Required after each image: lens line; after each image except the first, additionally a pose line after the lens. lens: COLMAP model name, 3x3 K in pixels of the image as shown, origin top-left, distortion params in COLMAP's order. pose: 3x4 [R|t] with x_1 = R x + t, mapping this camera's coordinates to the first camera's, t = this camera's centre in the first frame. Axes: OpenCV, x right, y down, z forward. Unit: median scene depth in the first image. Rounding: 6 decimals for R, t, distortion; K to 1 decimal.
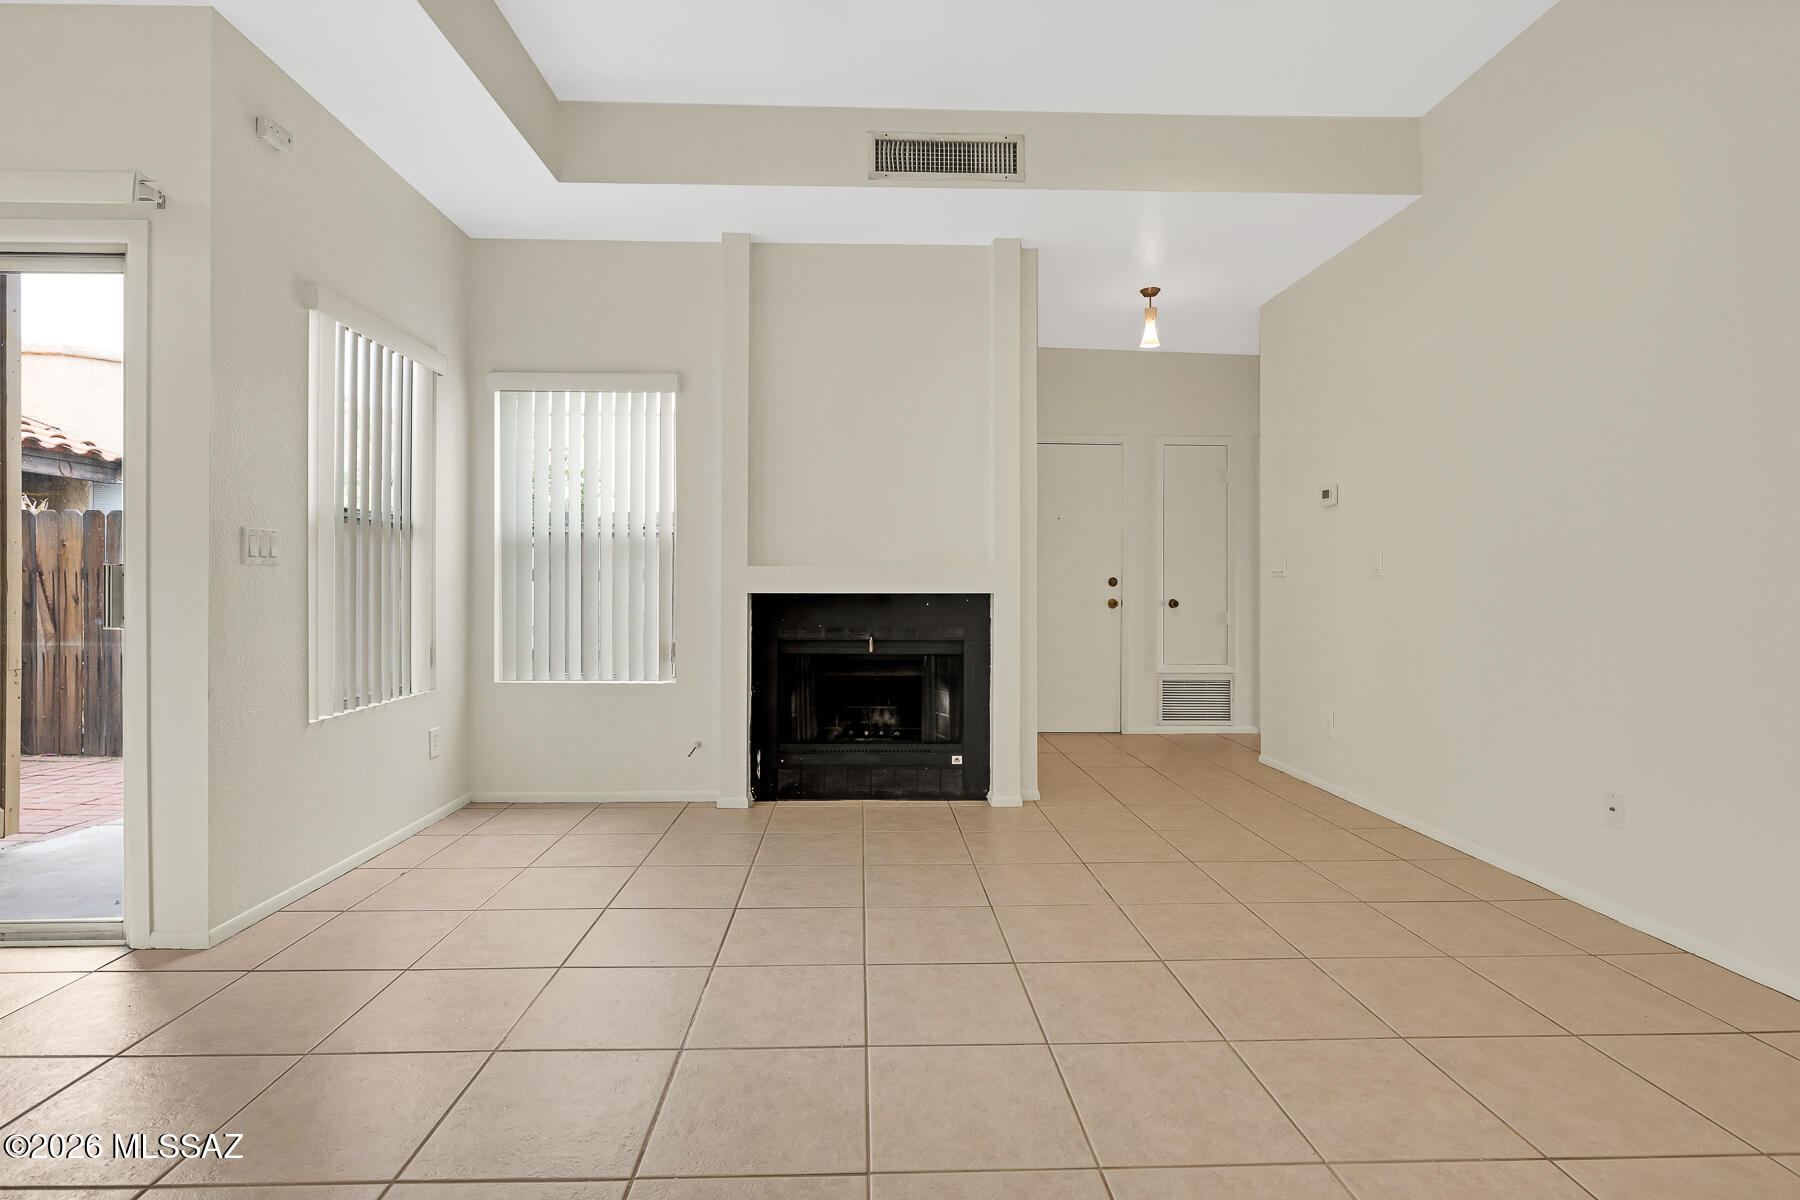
lens RADIAL K [[846.4, 0, 887.9], [0, 846.4, 581.5], [0, 0, 1]] dist [-0.005222, 0.000446]
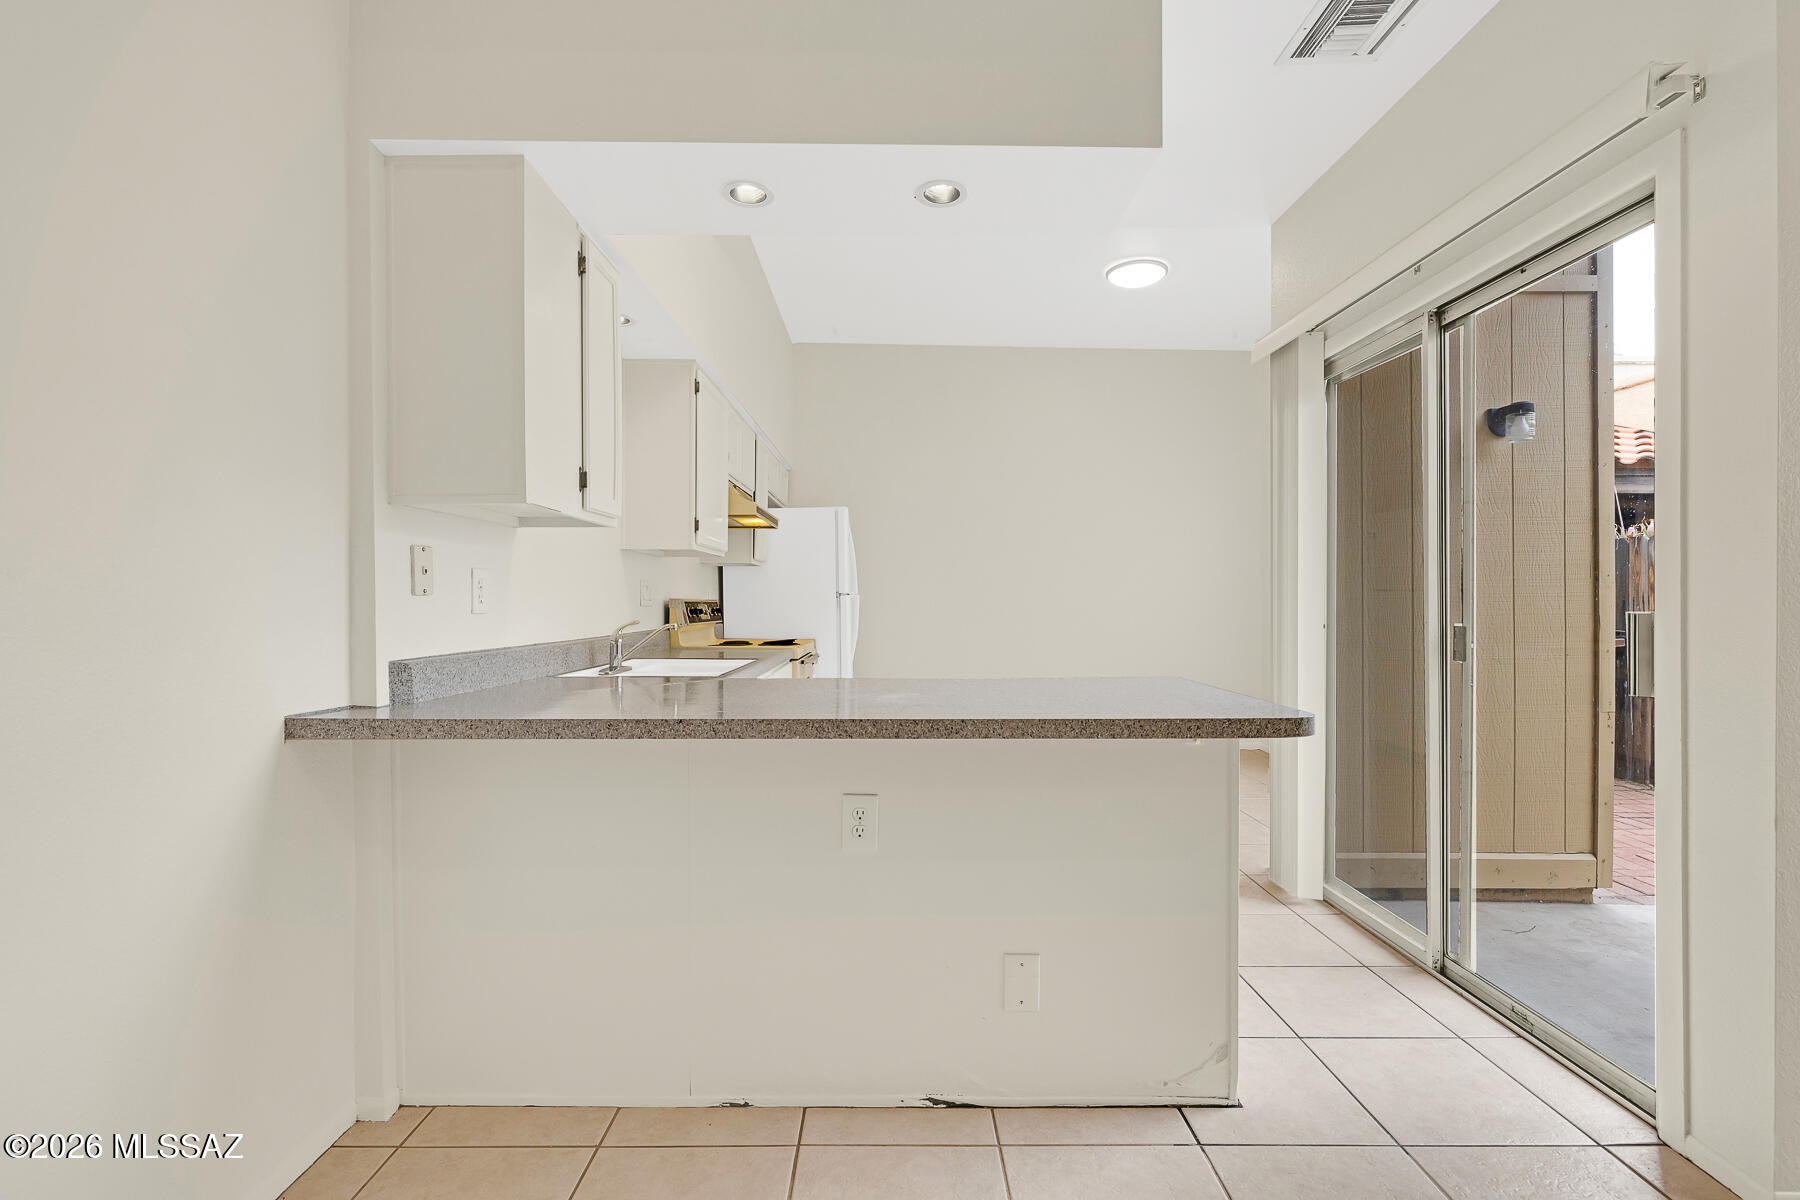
lens RADIAL K [[807.3, 0, 886.7], [0, 807.3, 602.9], [0, 0, 1]] dist [-0.008544, 0.001486]
pose [[-0.037539, 0.001414, -0.999294, -0.106622], [0.006666, 0.999977, 0.001165, -0.019878], [0.999273, -0.006617, -0.037548, 0.211429]]
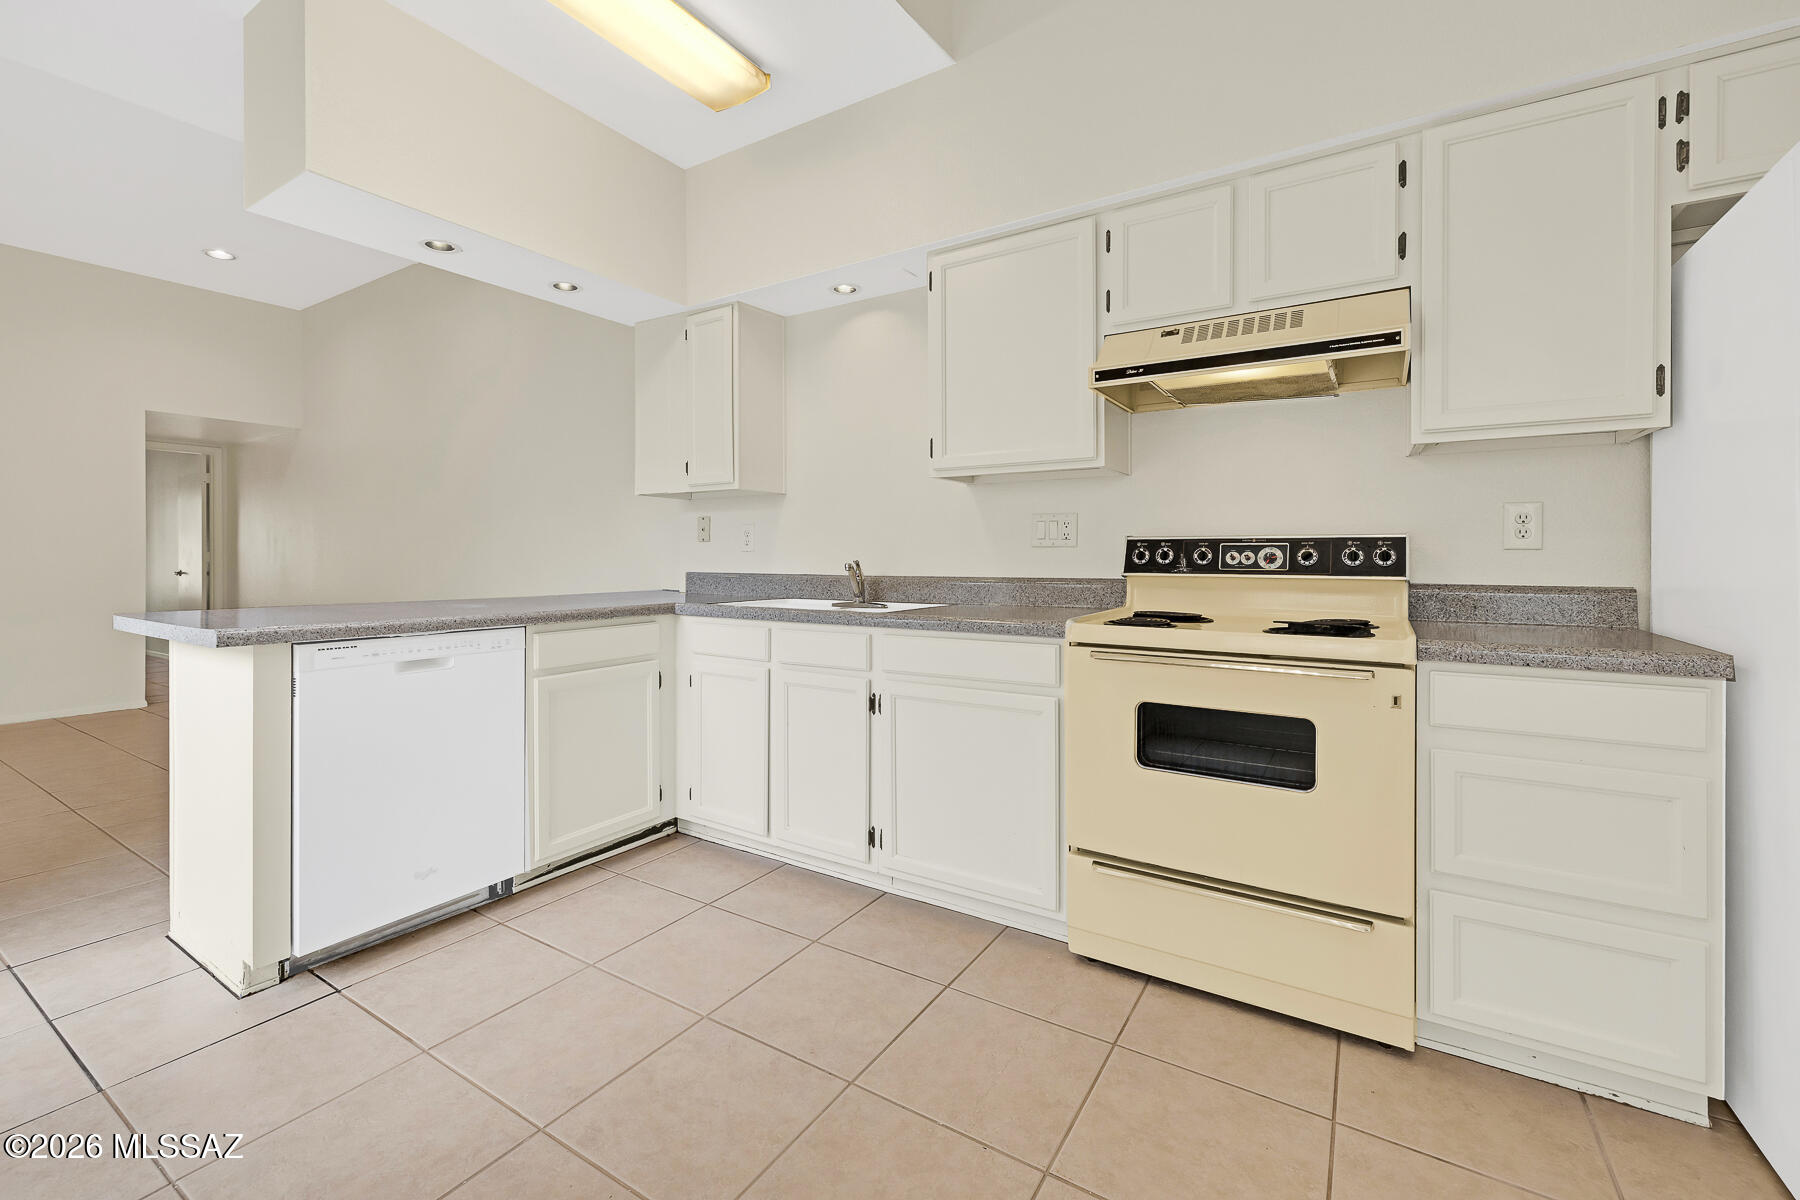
lens RADIAL K [[765.5, 0, 893.6], [0, 765.5, 562.2], [0, 0, 1]] dist [0.002967, -0.000213]
pose [[-0.823392, -0.005641, 0.567445, -1.257723], [-0.005908, 0.999982, 0.001368, -0.003772], [-0.567442, -0.002227, -0.823410, 0.535642]]
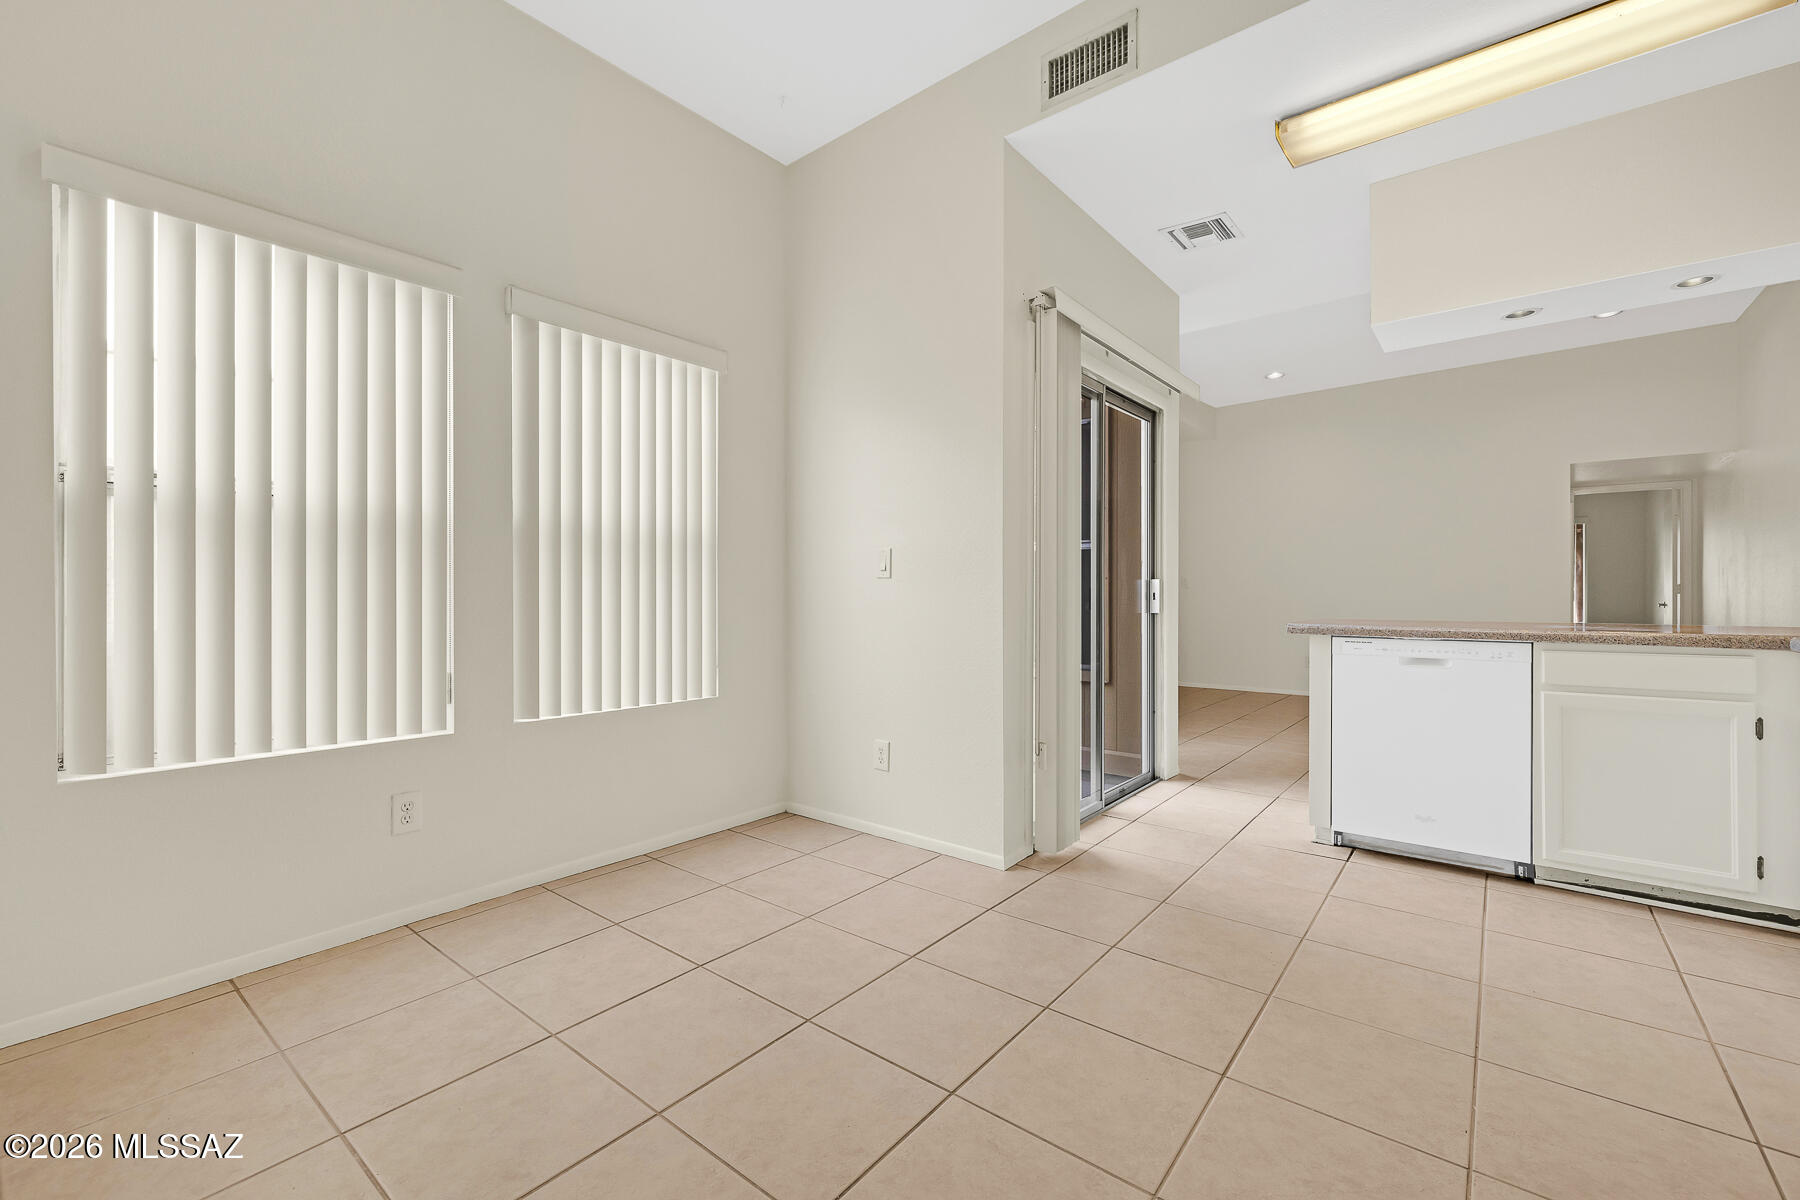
lens RADIAL K [[765.5, 0, 869.7], [0, 765.5, 596.8], [0, 0, 1]] dist [0.002967, -0.000213]
pose [[0.669672, -0.005535, 0.742637, -1.553783], [-0.003357, 0.999939, 0.010480, 0.003202], [-0.742650, -0.009511, 0.669613, 0.199394]]
